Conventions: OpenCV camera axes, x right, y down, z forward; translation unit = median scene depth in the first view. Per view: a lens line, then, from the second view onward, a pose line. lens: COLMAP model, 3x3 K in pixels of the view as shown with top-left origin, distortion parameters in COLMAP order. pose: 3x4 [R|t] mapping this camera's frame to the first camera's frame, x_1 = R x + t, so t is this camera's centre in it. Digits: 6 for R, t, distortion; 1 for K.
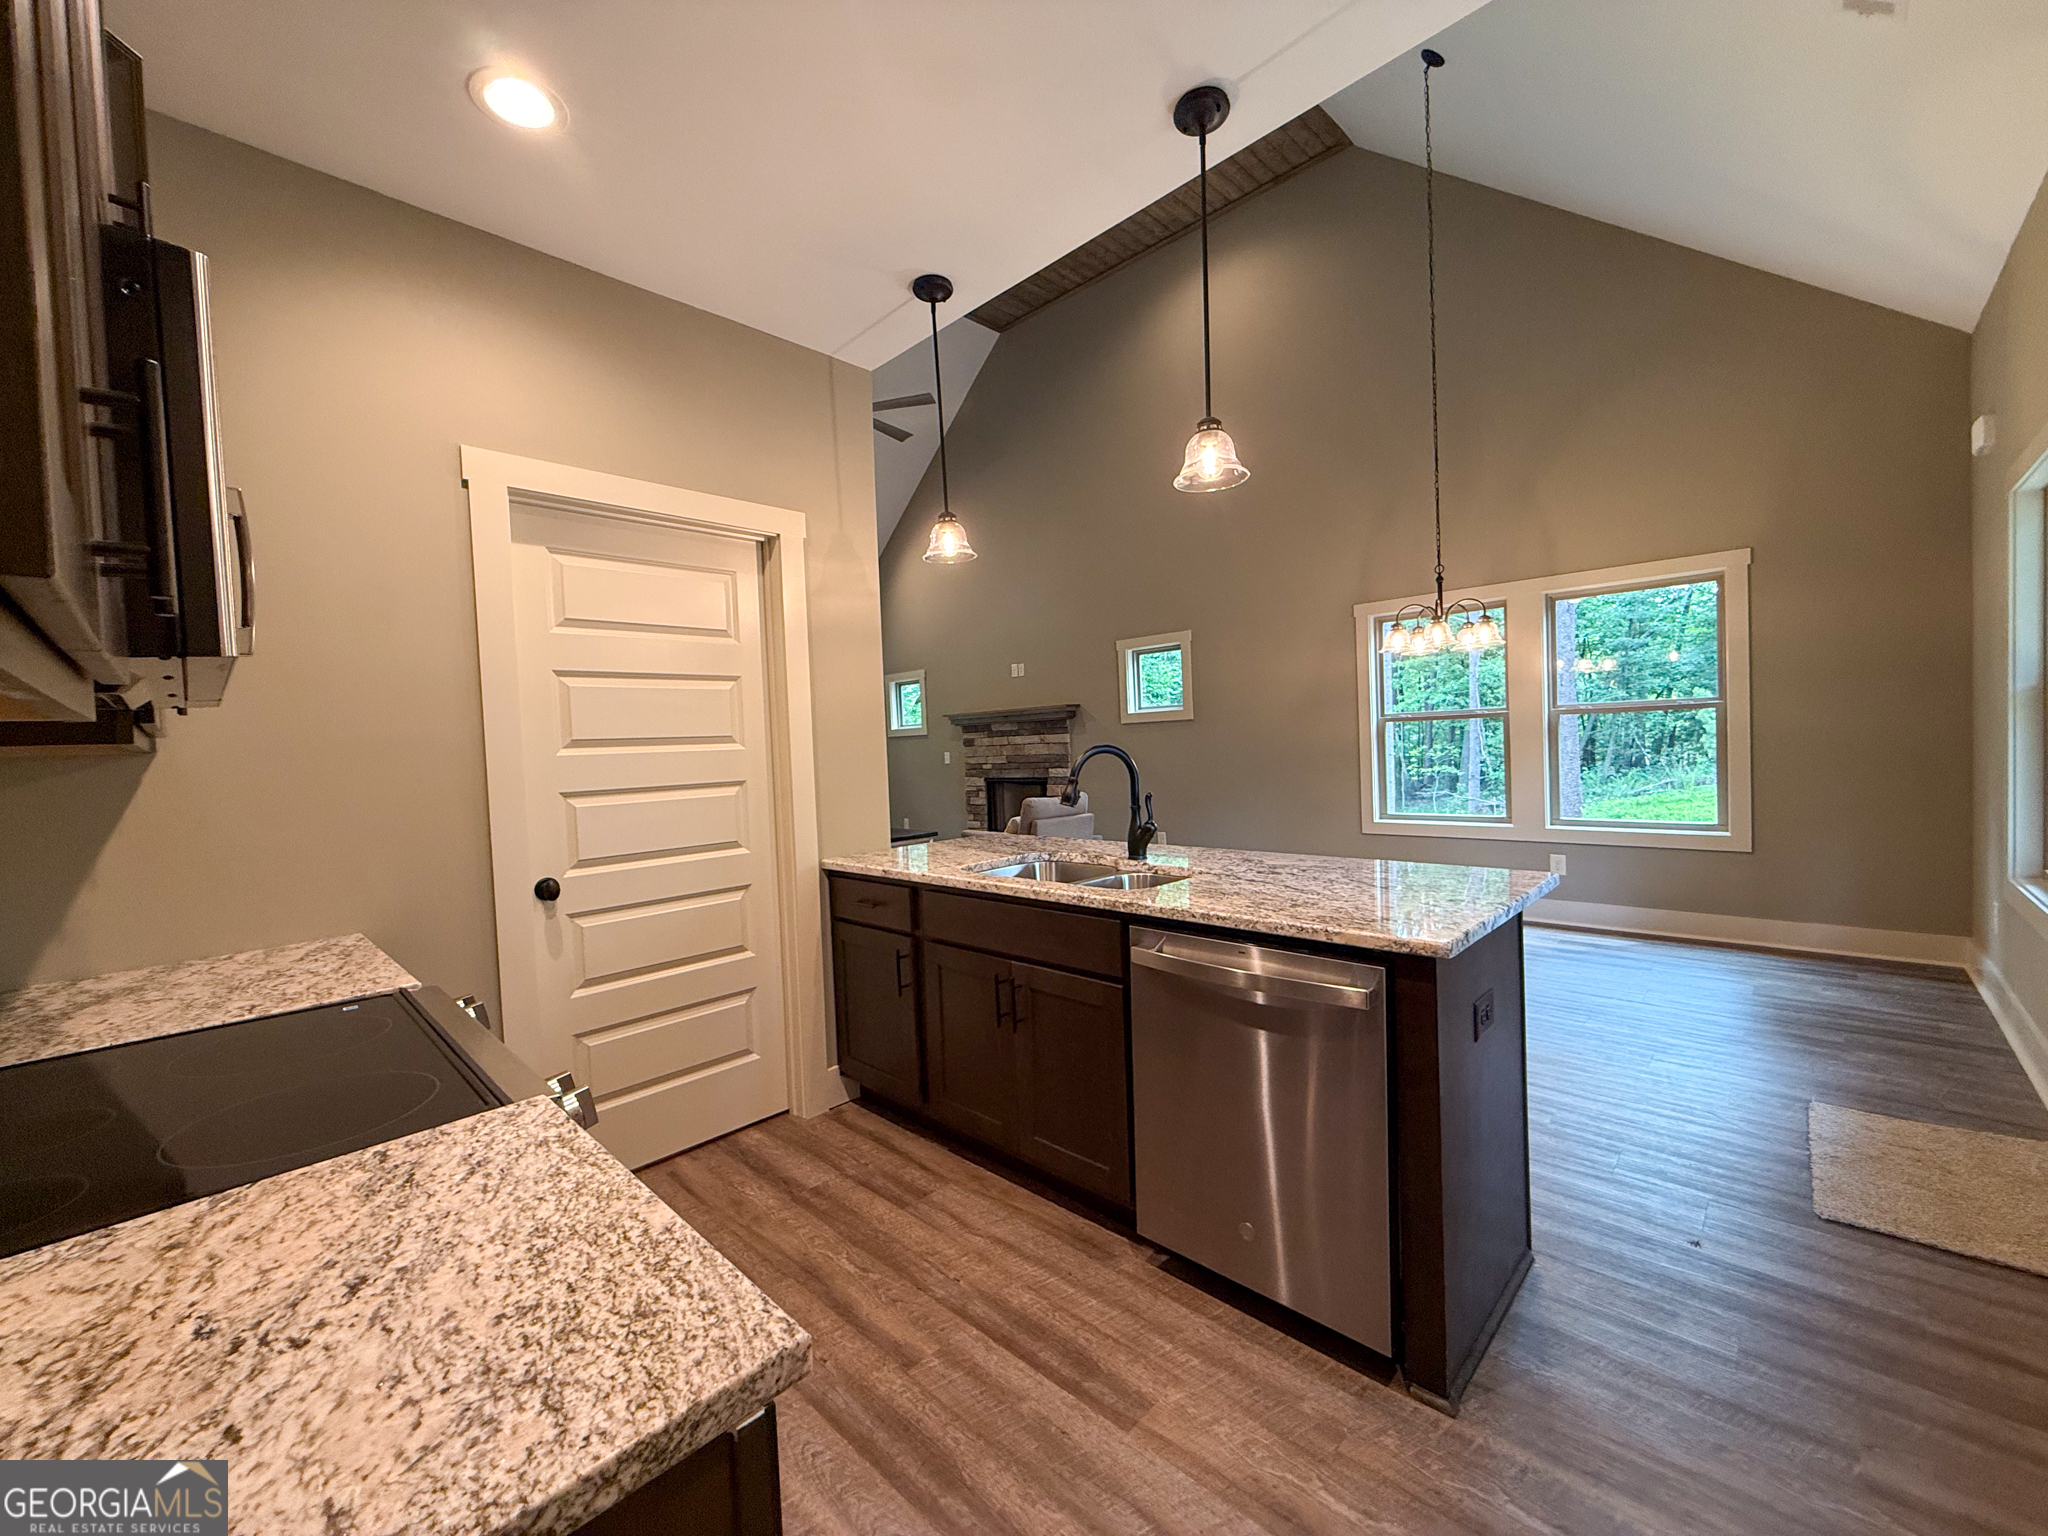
lens RADIAL K [[818.2, 0, 1017.4], [0, 818.2, 768.7], [0, 0, 1]] dist [0.000900, -0.000467]
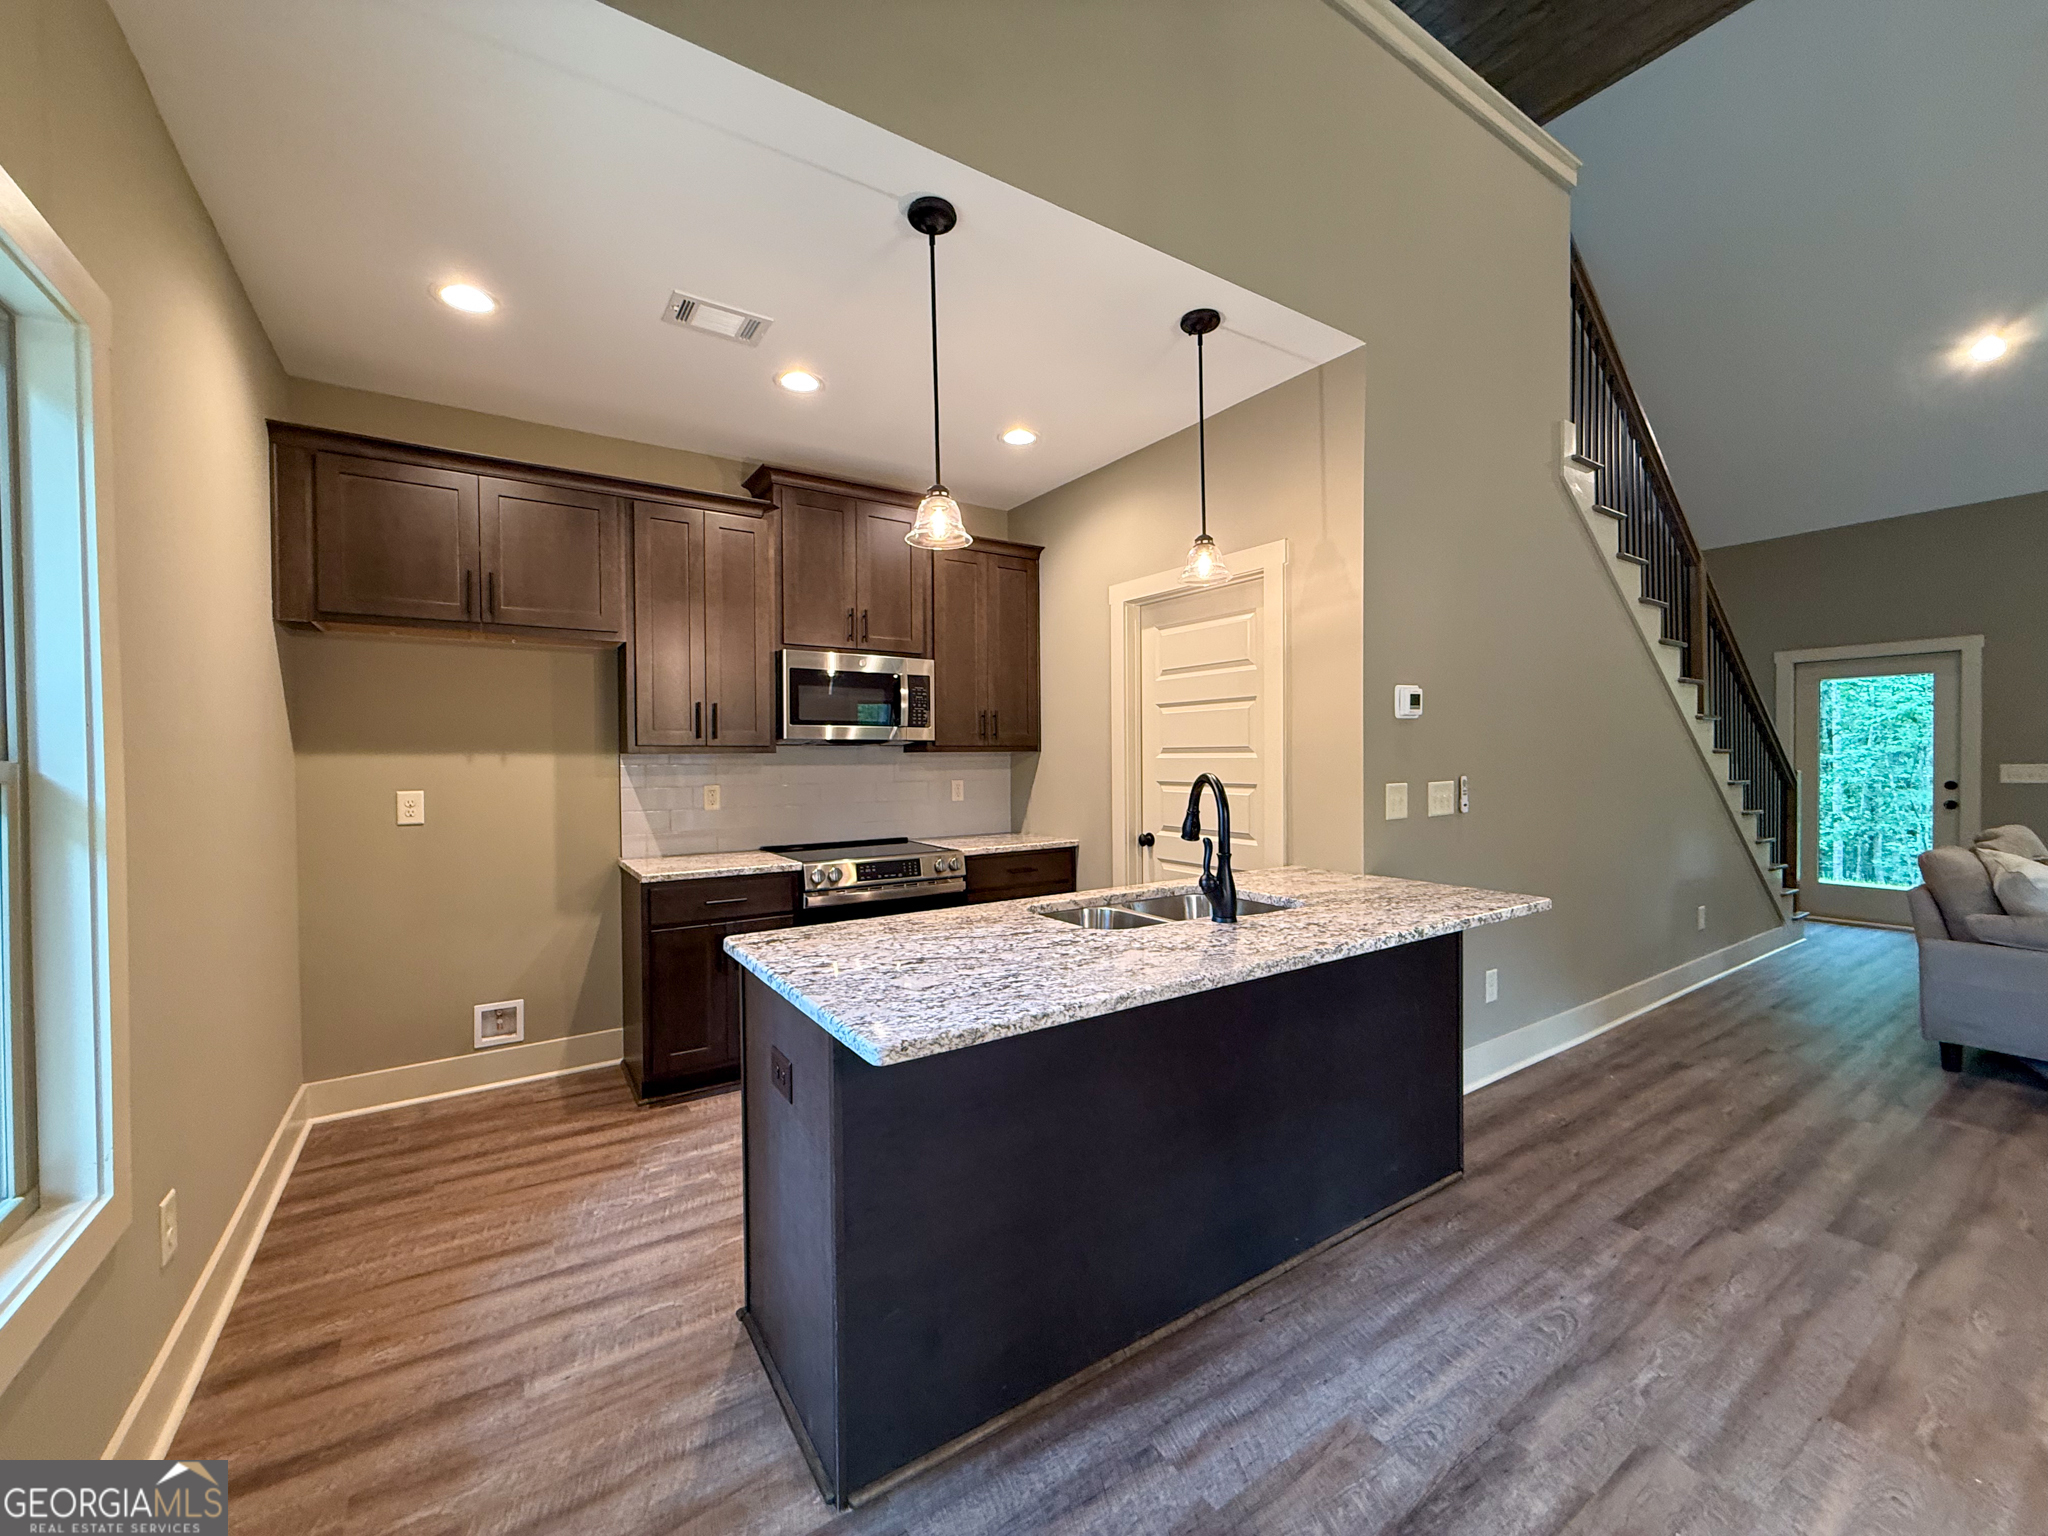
lens RADIAL K [[818.2, 0, 1017.4], [0, 818.2, 768.7], [0, 0, 1]] dist [0.000900, -0.000467]
pose [[-0.215686, 0.057730, -0.974755, 1.149386], [-0.012343, 0.998010, 0.061839, -0.098952], [0.976385, 0.025369, -0.214545, 1.179058]]
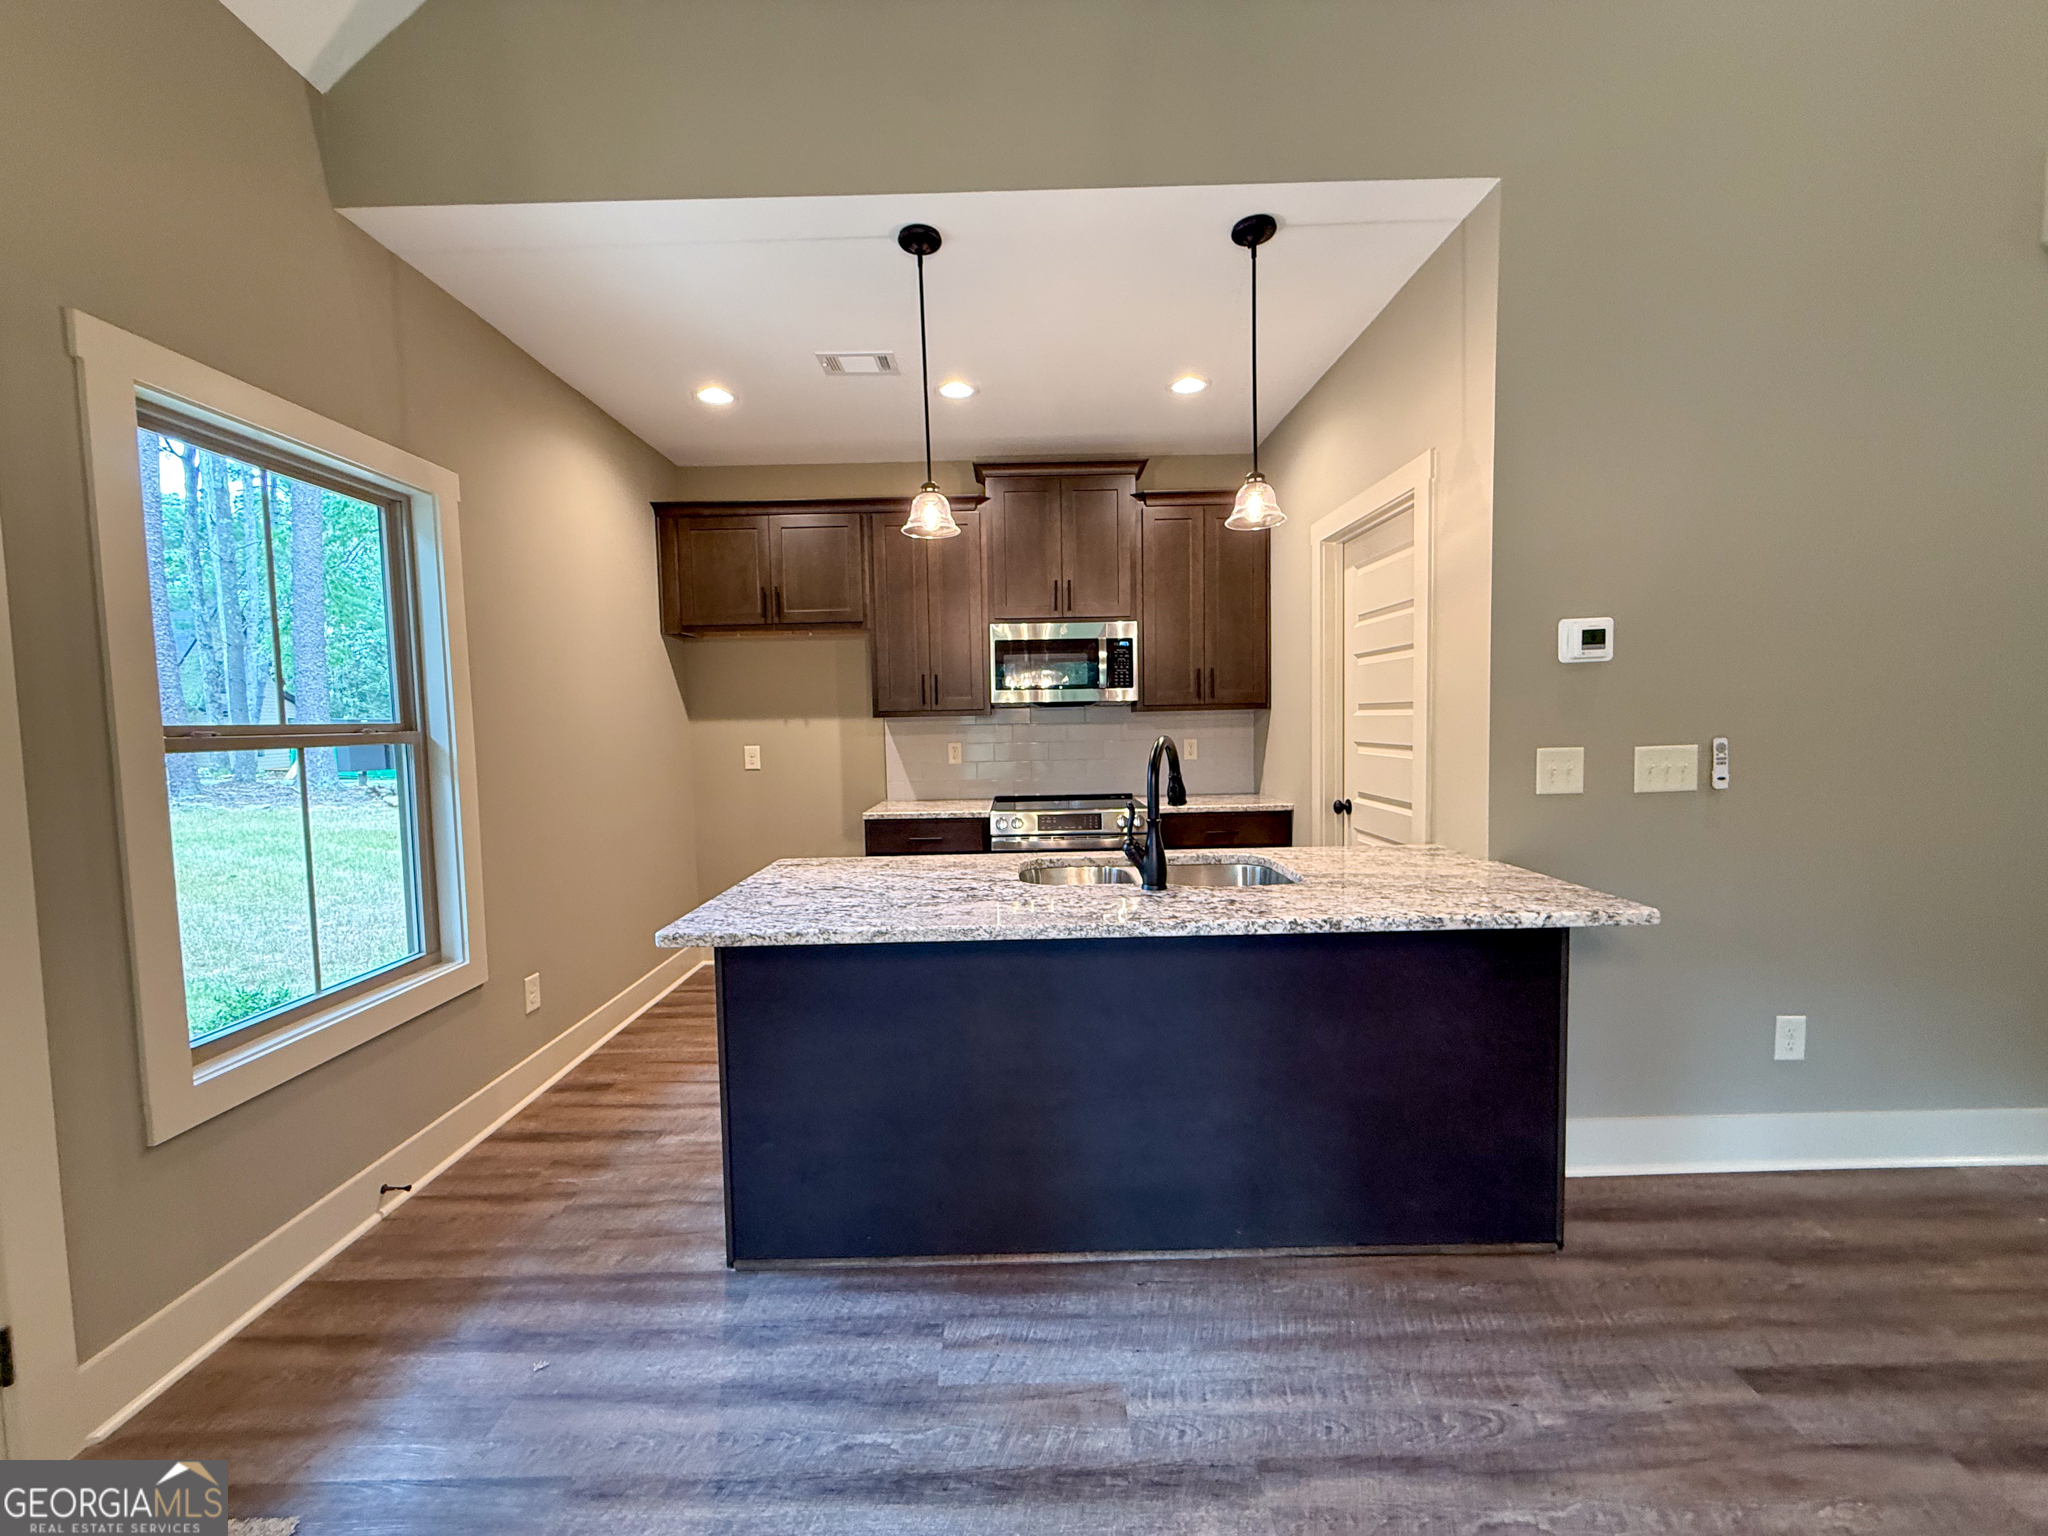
lens RADIAL K [[818.2, 0, 1017.4], [0, 818.2, 768.7], [0, 0, 1]] dist [0.000900, -0.000467]
pose [[-0.717104, 0.099680, -0.689801, 0.917118], [0.030321, 0.993245, 0.112007, -0.109857], [0.696306, 0.059405, -0.715283, 1.765465]]
